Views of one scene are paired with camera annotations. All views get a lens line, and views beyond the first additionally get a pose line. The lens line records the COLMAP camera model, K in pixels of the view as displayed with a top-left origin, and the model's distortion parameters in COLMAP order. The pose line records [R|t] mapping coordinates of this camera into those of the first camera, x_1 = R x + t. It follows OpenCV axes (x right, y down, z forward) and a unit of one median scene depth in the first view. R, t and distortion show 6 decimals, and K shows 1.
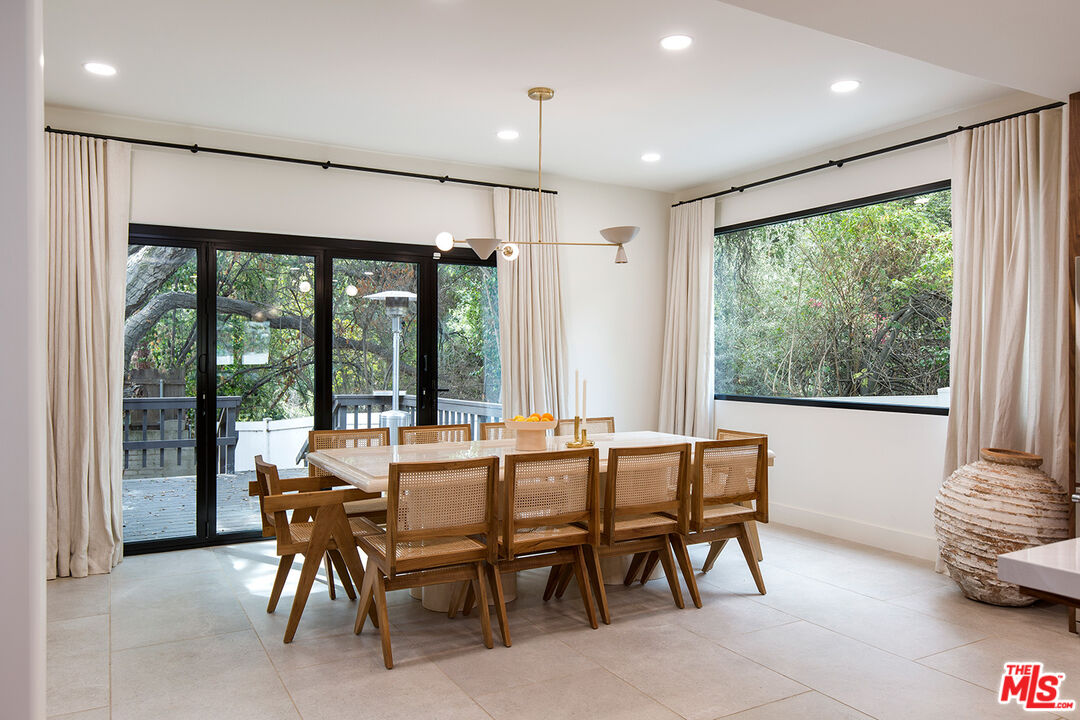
lens RADIAL K [[776.3, 0, 540.0], [0, 776.3, 360.0], [0, 0, 1]] dist [0.006683, 0.001539]
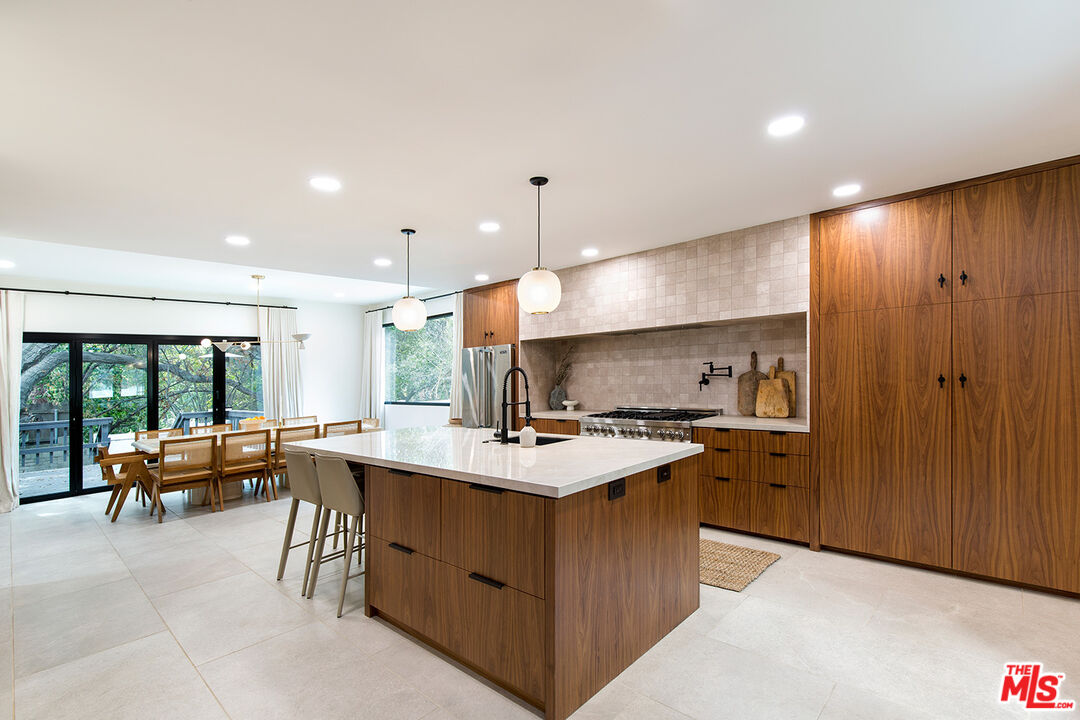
lens RADIAL K [[483.9, 0, 553.3], [0, 483.9, 358.7], [0, 0, 1]] dist [0.005655, 0.000728]
pose [[0.943201, -0.027397, 0.331091, 0.275039], [0.039448, 0.998779, -0.029730, -0.019290], [-0.329873, 0.041102, 0.943130, -0.506864]]
